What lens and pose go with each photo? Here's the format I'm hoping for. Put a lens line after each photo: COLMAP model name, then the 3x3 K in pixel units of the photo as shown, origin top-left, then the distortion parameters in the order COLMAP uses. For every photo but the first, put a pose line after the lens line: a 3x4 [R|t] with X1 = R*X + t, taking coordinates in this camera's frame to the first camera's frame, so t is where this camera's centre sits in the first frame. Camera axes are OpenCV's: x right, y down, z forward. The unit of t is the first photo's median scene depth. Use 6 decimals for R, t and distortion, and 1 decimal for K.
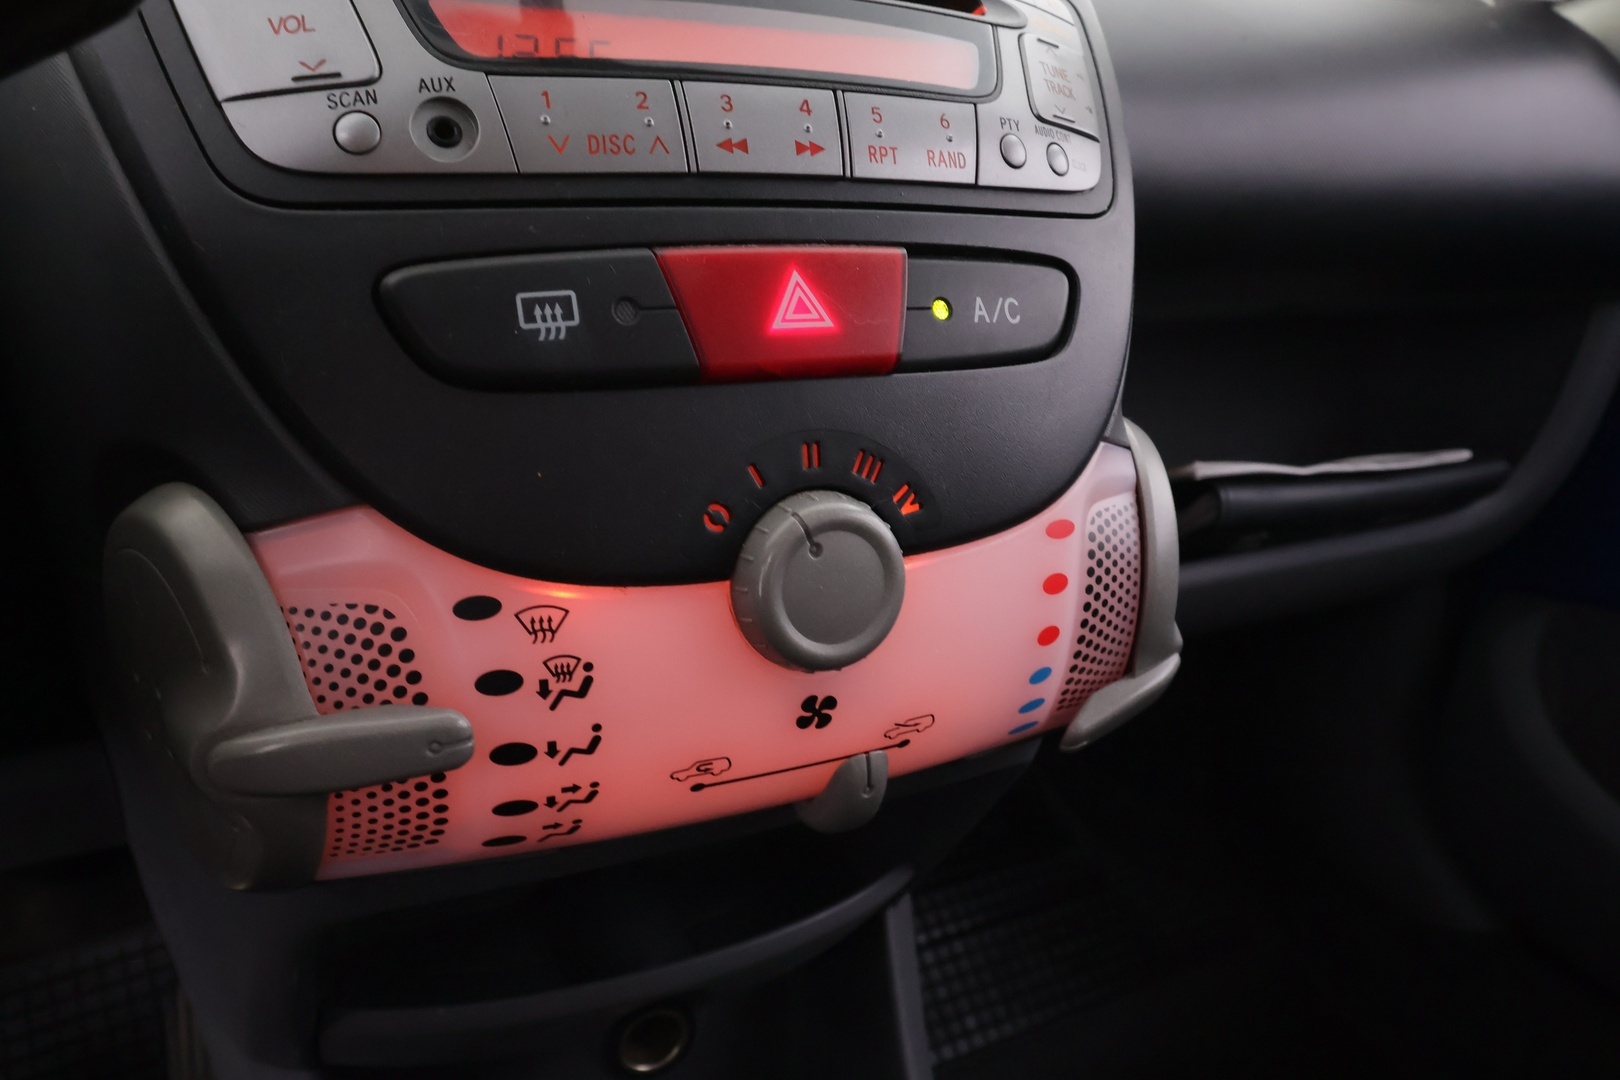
lens RADIAL K [[1191.4, 0, 809.6], [0, 1191.4, 537.3], [0, 0, 1]] dist [0.000986, -0.001986]
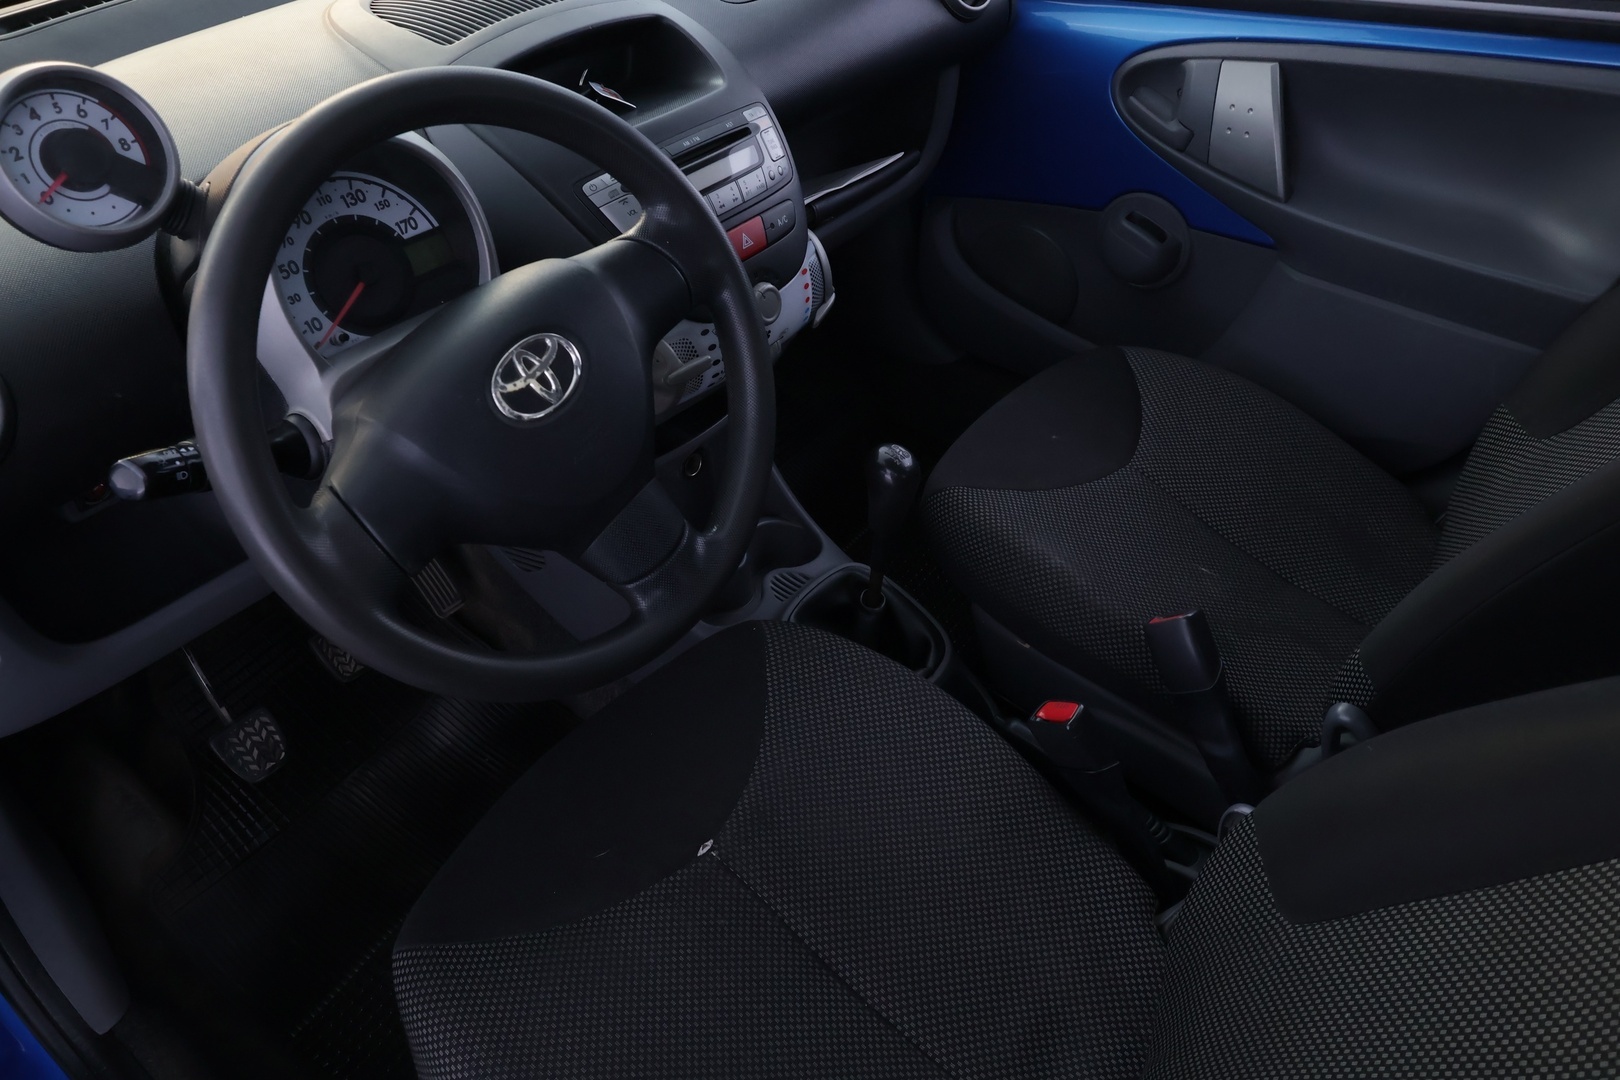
lens RADIAL K [[1204.7, 0, 810.0], [0, 1204.7, 541.0], [0, 0, 1]] dist [0.003047, 0.001369]
pose [[0.897929, -0.329274, 0.292065, -1.171748], [0.217010, 0.908516, 0.357079, -0.590246], [-0.382923, -0.257251, 0.887239, -2.625247]]
